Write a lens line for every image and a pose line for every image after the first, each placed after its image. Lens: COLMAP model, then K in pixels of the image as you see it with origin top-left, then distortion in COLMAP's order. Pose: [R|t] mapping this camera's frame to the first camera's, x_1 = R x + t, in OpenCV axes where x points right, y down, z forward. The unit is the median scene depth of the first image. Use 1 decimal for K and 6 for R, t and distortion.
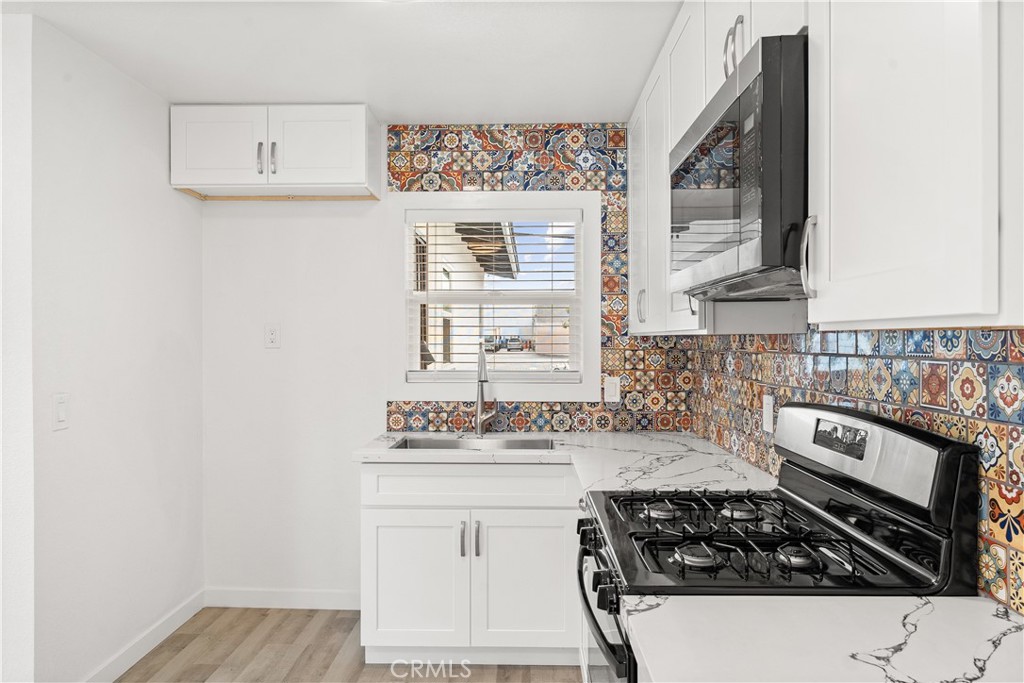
lens RADIAL K [[657.3, 0, 508.8], [0, 657.3, 339.5], [0, 0, 1]] dist [0.000456, -0.001619]
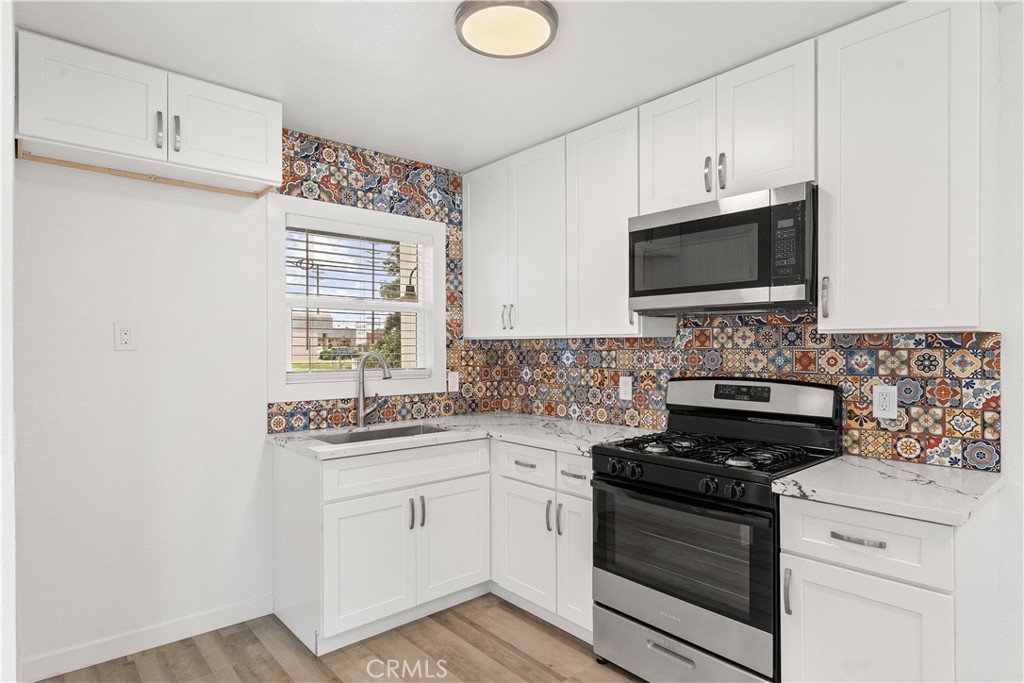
lens RADIAL K [[563.8, 0, 510.6], [0, 563.8, 350.3], [0, 0, 1]] dist [0.002113, -0.000182]
pose [[0.736913, -0.003949, 0.675976, -0.493421], [0.000910, 0.999988, 0.004851, 0.010135], [-0.675987, -0.002959, 0.736907, 0.126845]]
